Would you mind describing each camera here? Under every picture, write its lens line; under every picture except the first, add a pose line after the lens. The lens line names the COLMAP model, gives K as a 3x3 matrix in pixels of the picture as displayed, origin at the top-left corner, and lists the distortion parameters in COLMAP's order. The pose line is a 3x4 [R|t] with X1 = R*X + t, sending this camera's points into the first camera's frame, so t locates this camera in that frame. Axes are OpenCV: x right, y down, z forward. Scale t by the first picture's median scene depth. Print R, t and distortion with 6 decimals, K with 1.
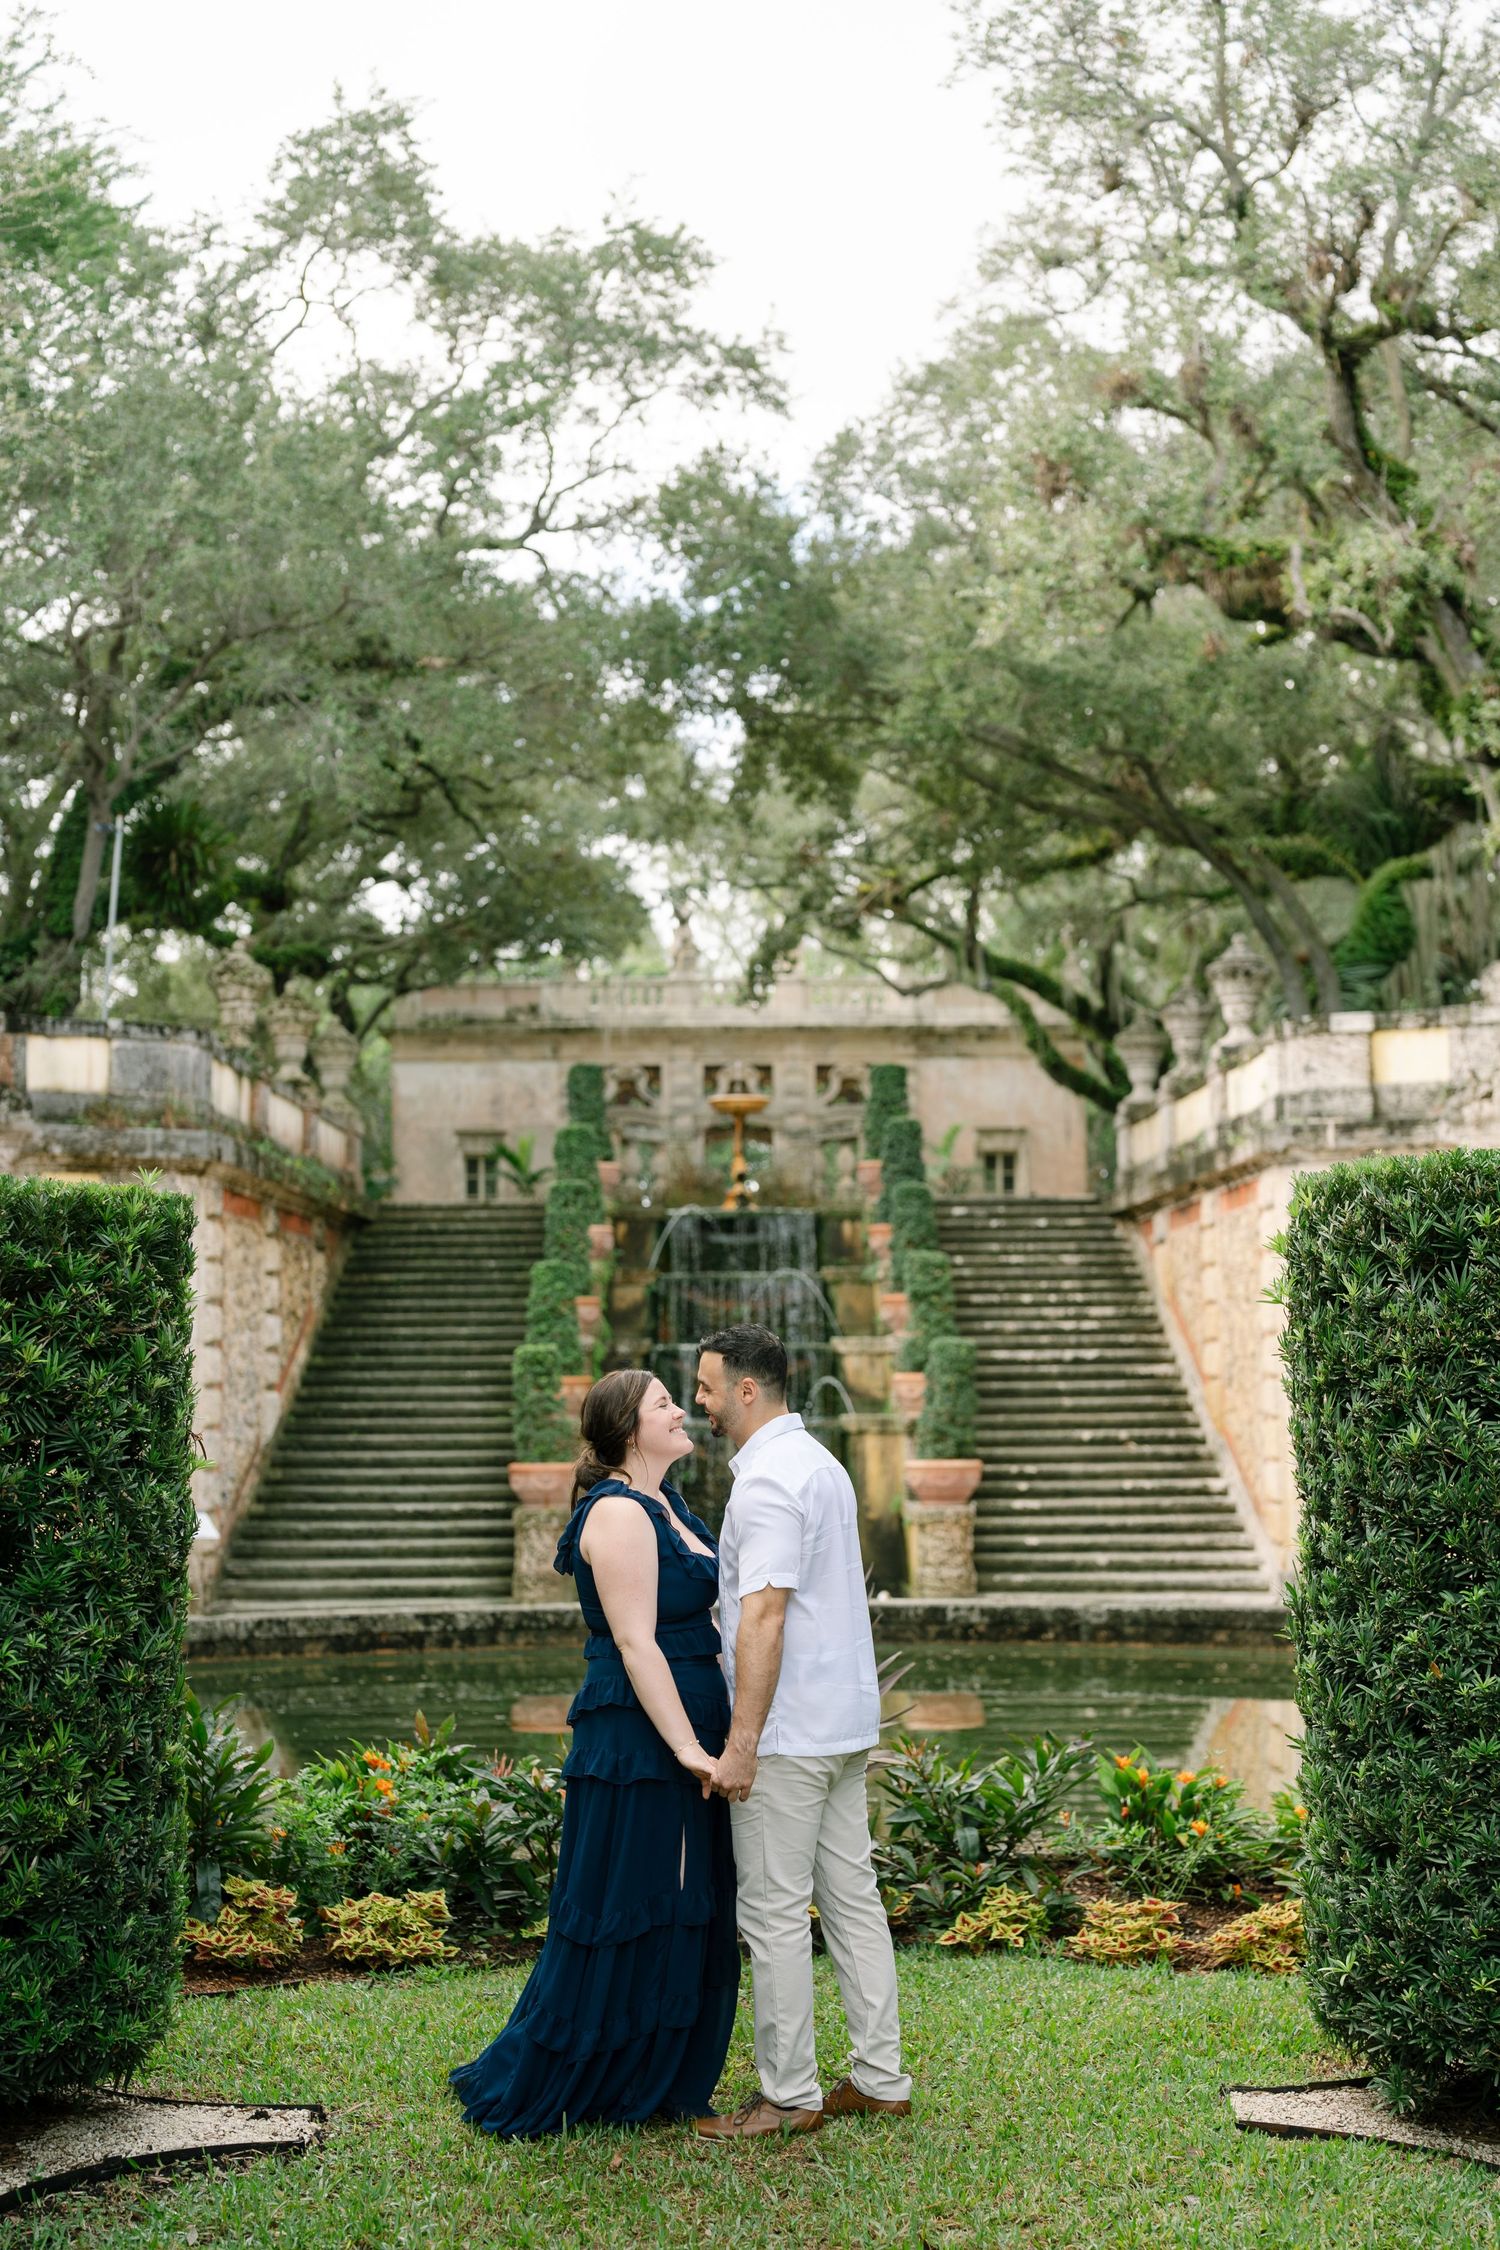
lens RADIAL K [[3114.5, 0, 815.0], [0, 3114.5, 1166.1], [0, 0, 1]] dist [0.085836, -0.877564]
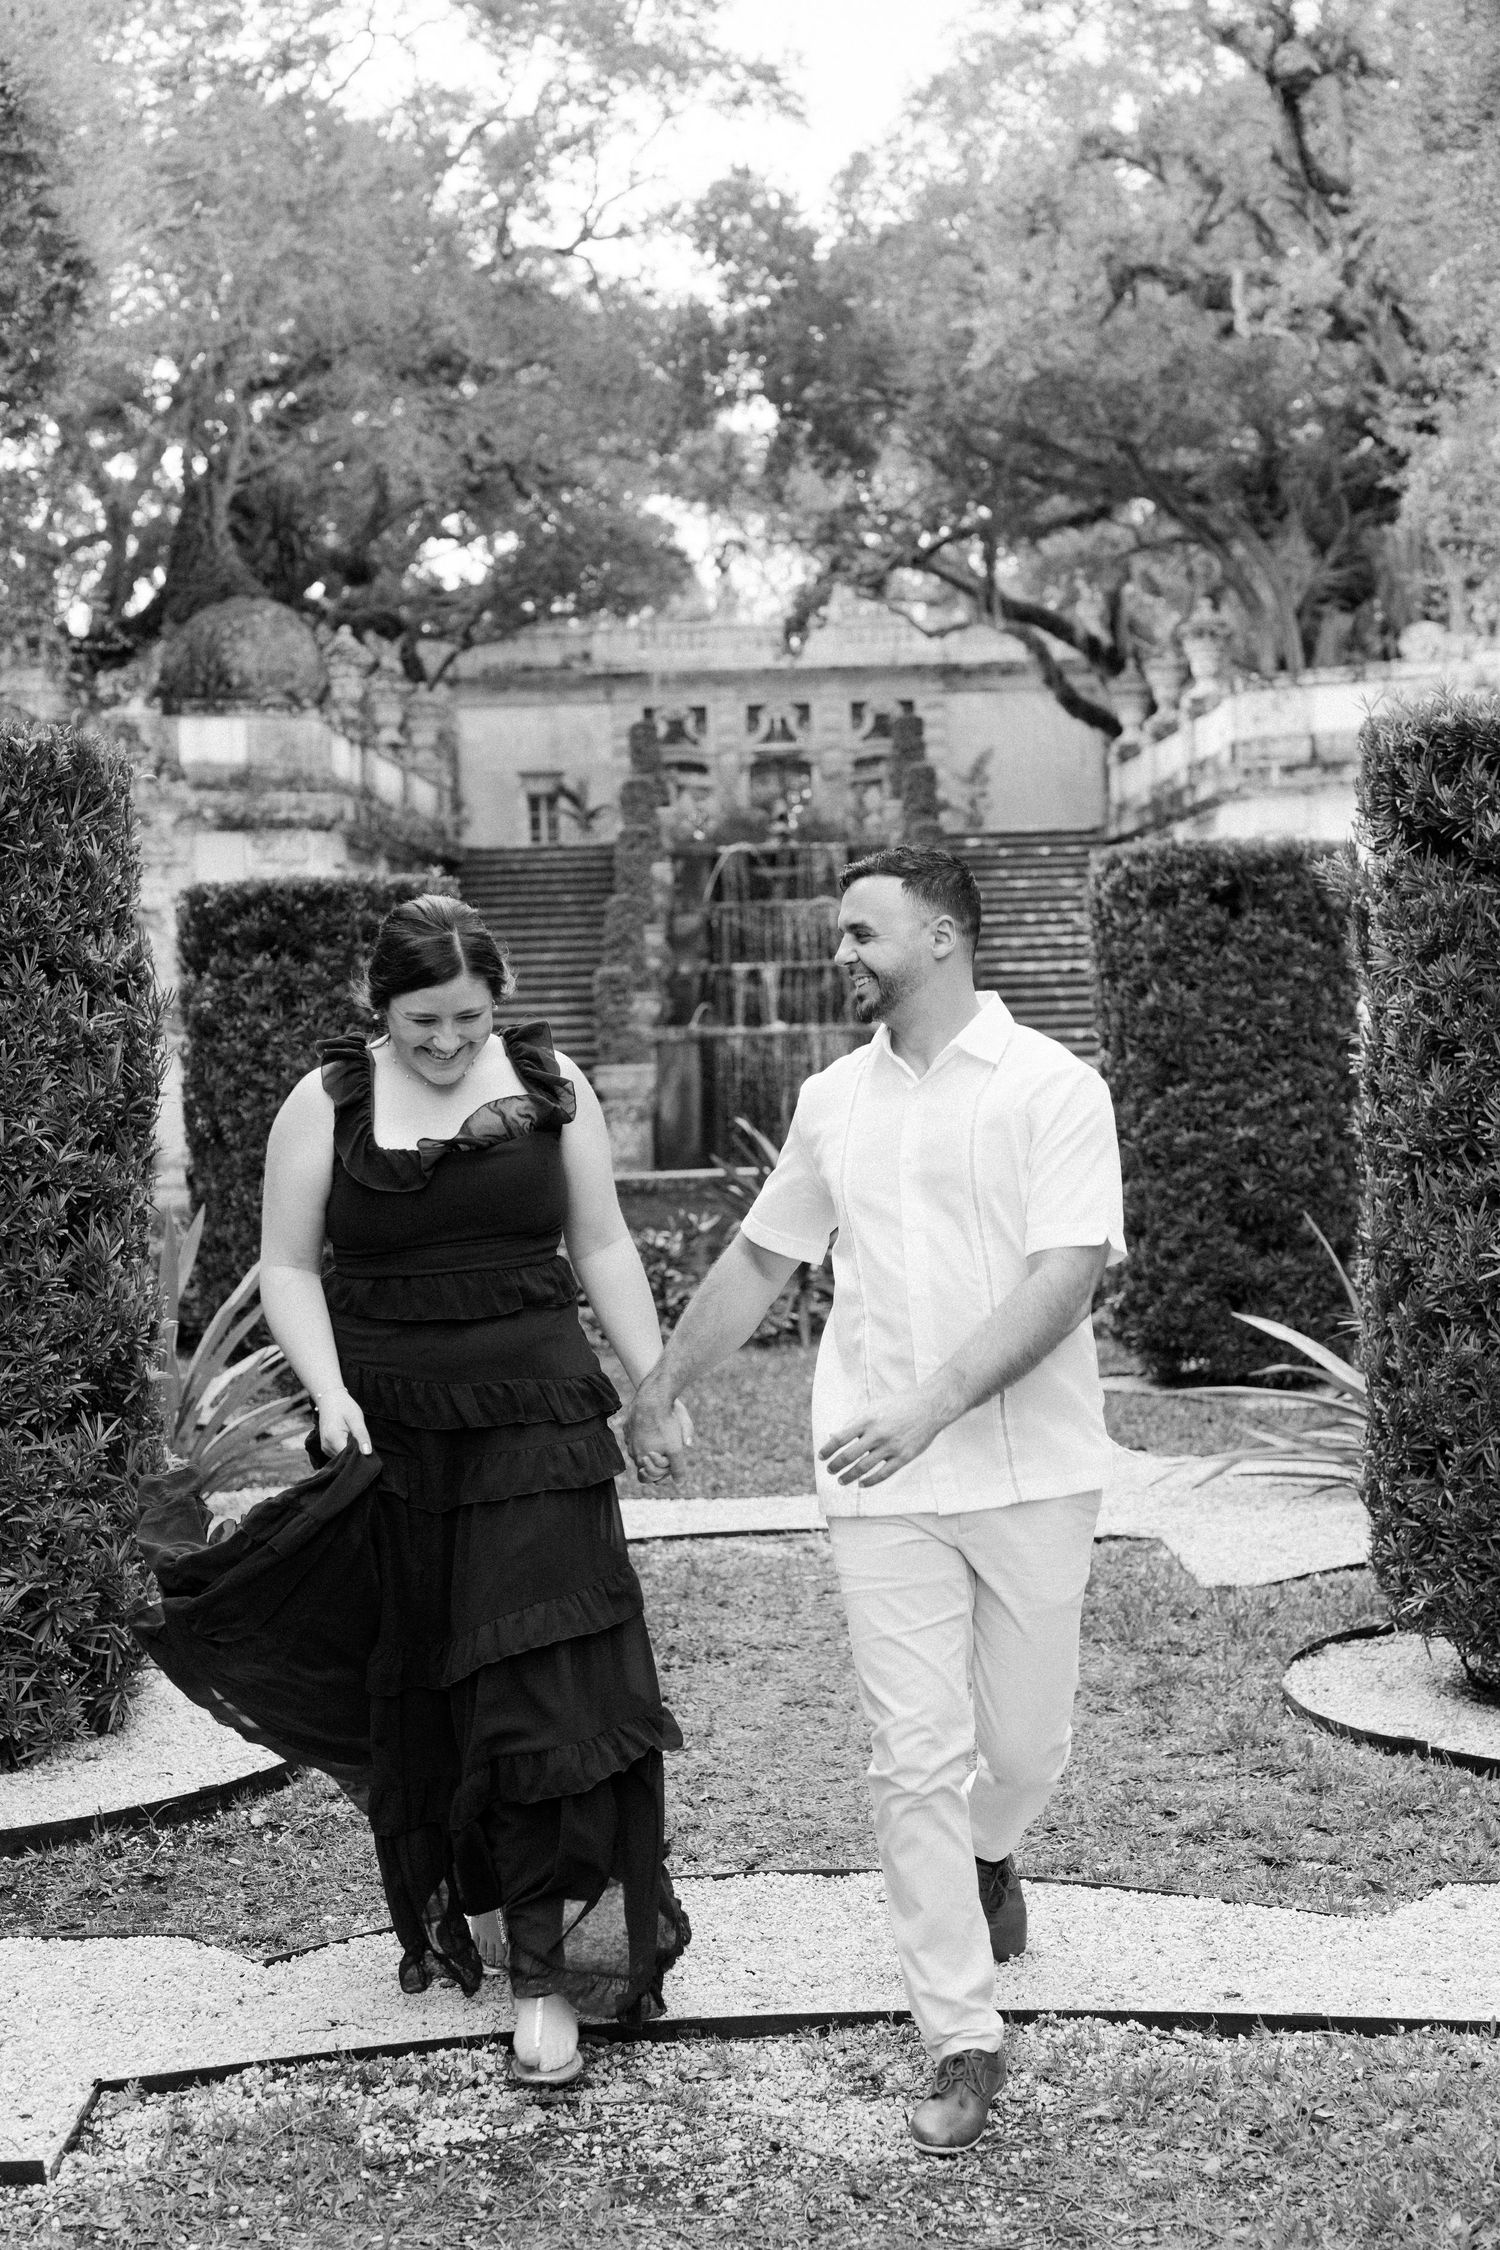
lens RADIAL K [[3032.3, 0, 767.8], [0, 3032.3, 1177.5], [0, 0, 1]] dist [-0.073258, 0.618116]
pose [[0.999259, -0.020840, -0.032345, 0.004487], [0.024781, 0.991638, 0.126649, -0.006378], [0.029435, -0.127357, 0.991420, -0.123425]]
